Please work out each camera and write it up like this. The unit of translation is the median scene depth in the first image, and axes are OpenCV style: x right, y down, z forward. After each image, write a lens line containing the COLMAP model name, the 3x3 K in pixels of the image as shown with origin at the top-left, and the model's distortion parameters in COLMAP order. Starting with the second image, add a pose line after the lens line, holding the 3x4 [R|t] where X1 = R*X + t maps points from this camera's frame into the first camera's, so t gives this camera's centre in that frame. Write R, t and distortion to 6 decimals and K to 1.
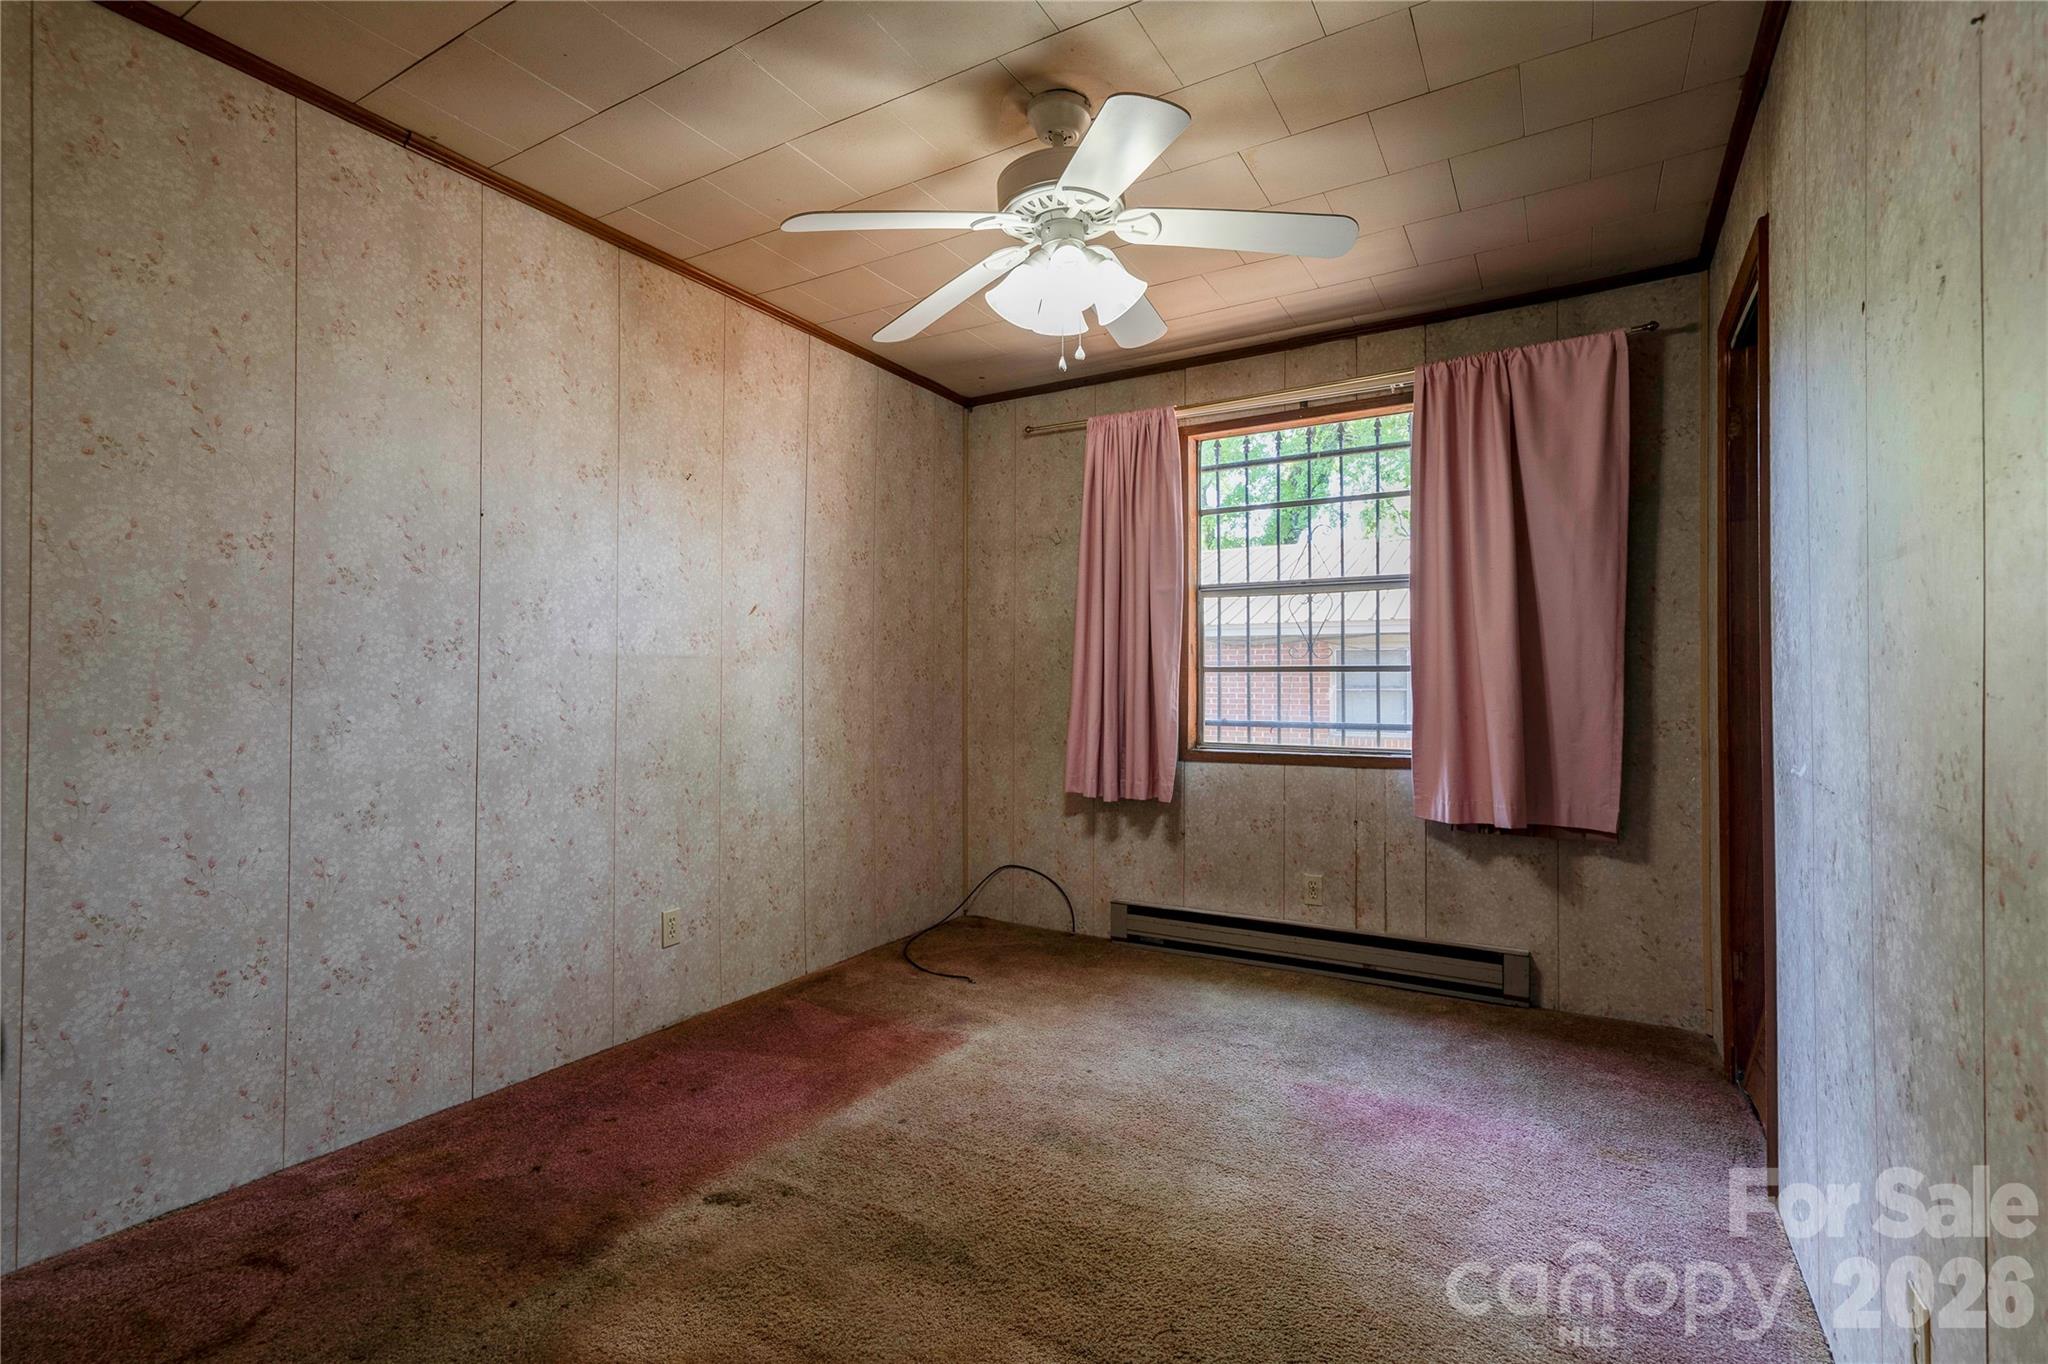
lens RADIAL K [[930.4, 0, 998.8], [0, 930.4, 679.0], [0, 0, 1]] dist [-0.005466, 0.014867]
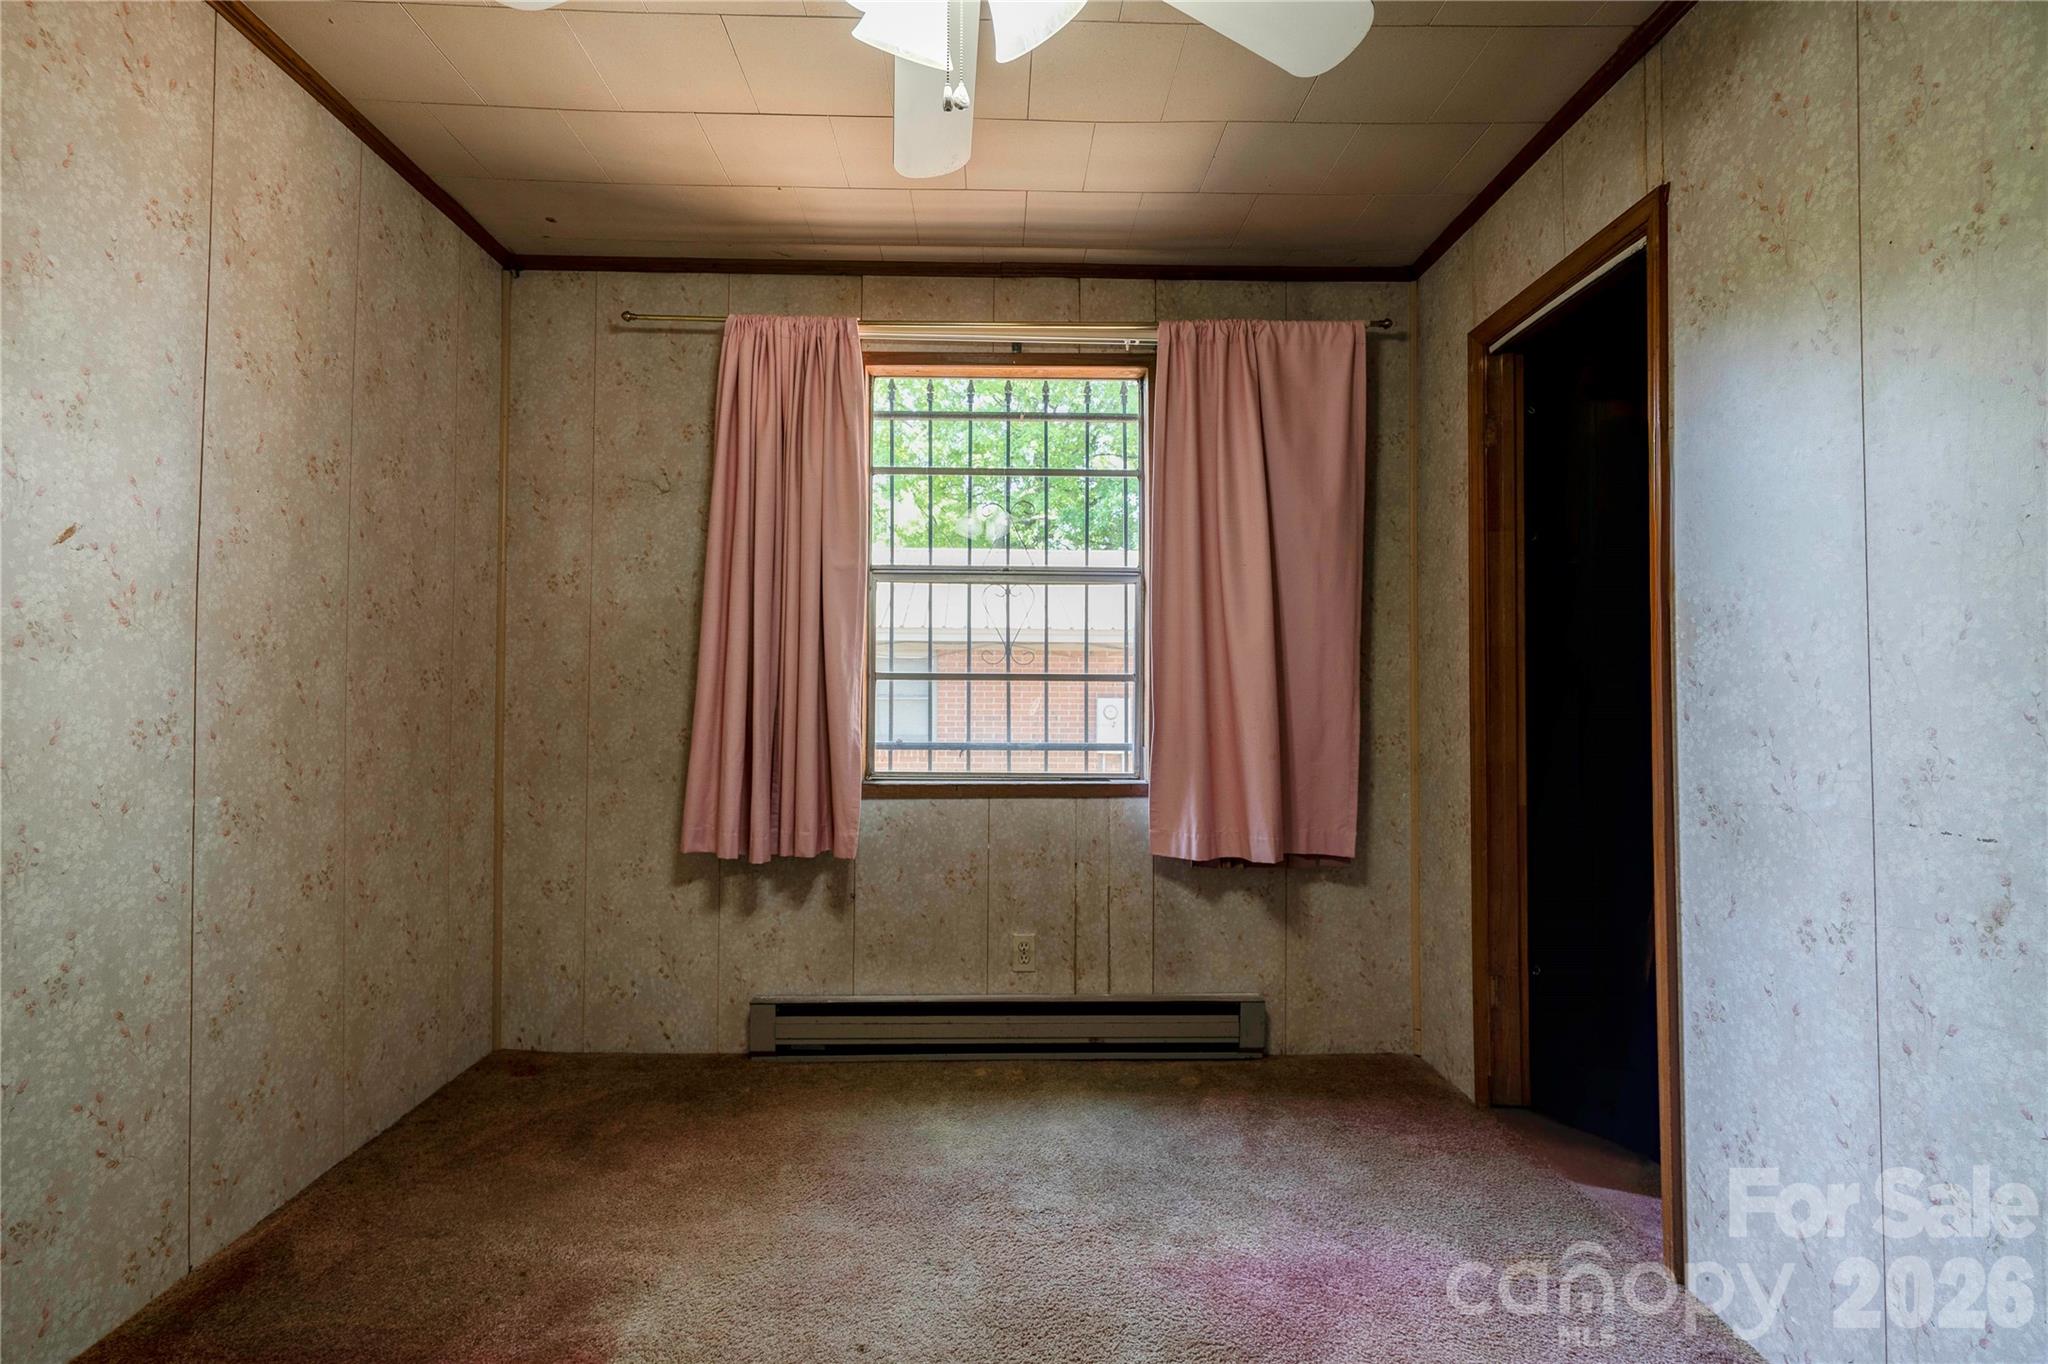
lens RADIAL K [[930.4, 0, 998.8], [0, 930.4, 679.0], [0, 0, 1]] dist [-0.005466, 0.014867]
pose [[0.842975, 0.011776, 0.537824, -0.112202], [-0.007604, 0.999921, -0.009974, -0.001268], [-0.537899, 0.004318, 0.842998, 0.324513]]
